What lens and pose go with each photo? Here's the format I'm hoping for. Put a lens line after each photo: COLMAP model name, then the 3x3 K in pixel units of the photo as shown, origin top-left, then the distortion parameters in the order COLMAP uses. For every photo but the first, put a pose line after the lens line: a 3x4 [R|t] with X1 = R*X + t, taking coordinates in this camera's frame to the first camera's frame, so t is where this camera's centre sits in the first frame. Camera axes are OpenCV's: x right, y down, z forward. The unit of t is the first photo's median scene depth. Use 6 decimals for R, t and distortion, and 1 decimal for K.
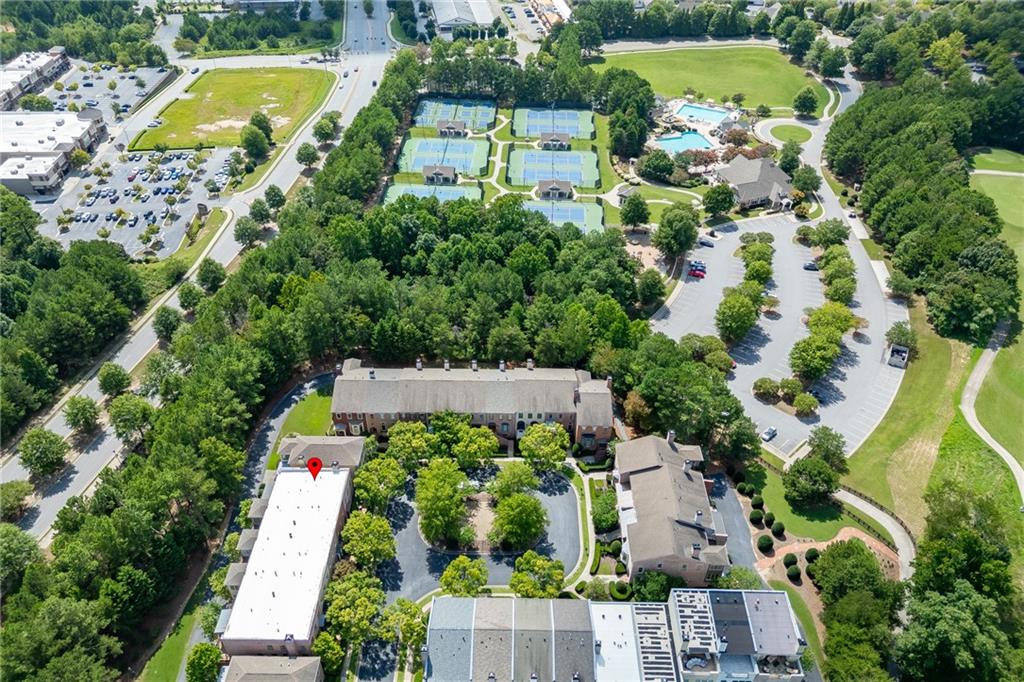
lens RADIAL K [[724.1, 0, 512.0], [0, 724.1, 341.0], [0, 0, 1]] dist [0.083063, -0.100539]
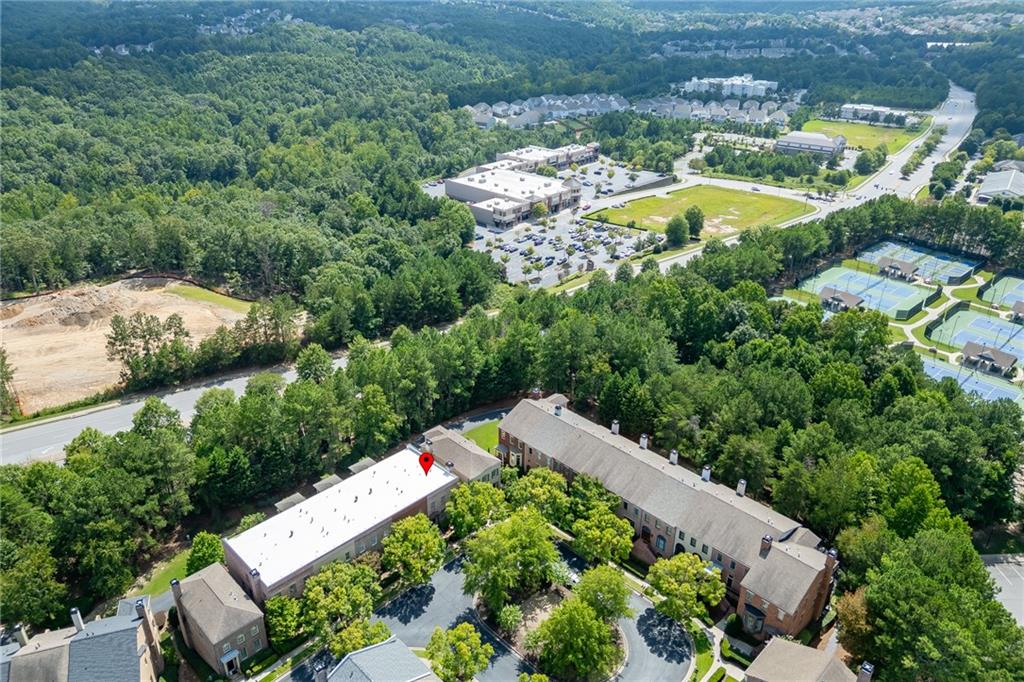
lens RADIAL K [[724.1, 0, 512.0], [0, 724.1, 341.0], [0, 0, 1]] dist [0.083063, -0.100539]
pose [[0.713251, 0.310276, -0.628492, 0.169586], [-0.448040, 0.891393, -0.068397, 0.033613], [0.539011, 0.330374, 0.774803, 0.171460]]
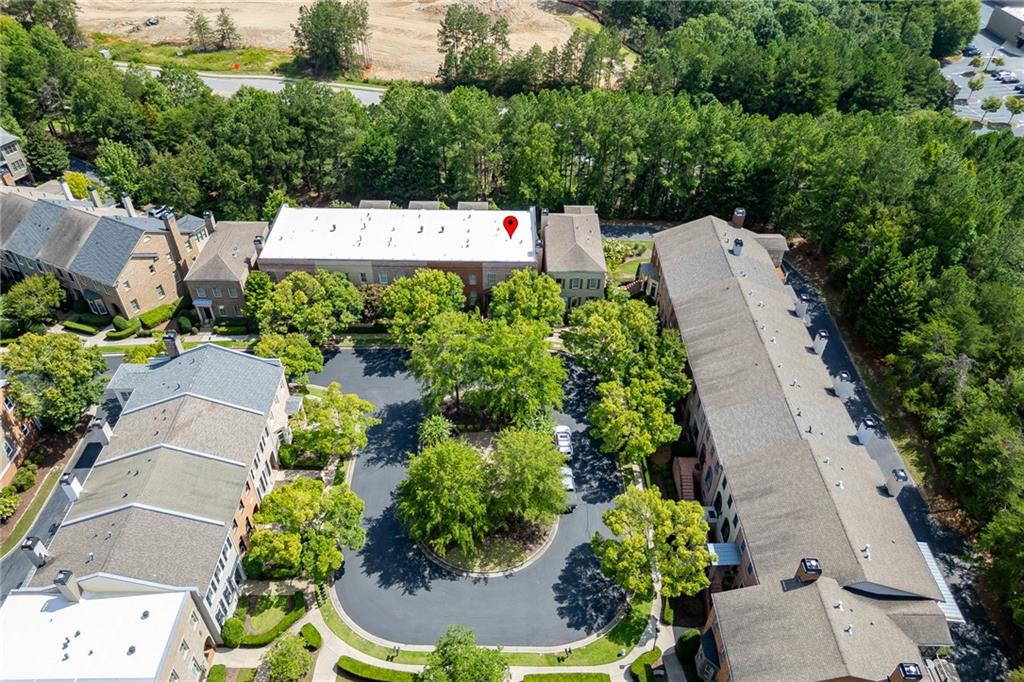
lens RADIAL K [[724.1, 0, 512.0], [0, 724.1, 341.0], [0, 0, 1]] dist [0.083063, -0.100539]
pose [[0.010529, 0.640078, -0.768238, 0.168301], [-0.649261, 0.588680, 0.481576, -0.041182], [0.760493, 0.493716, 0.421776, 0.407148]]
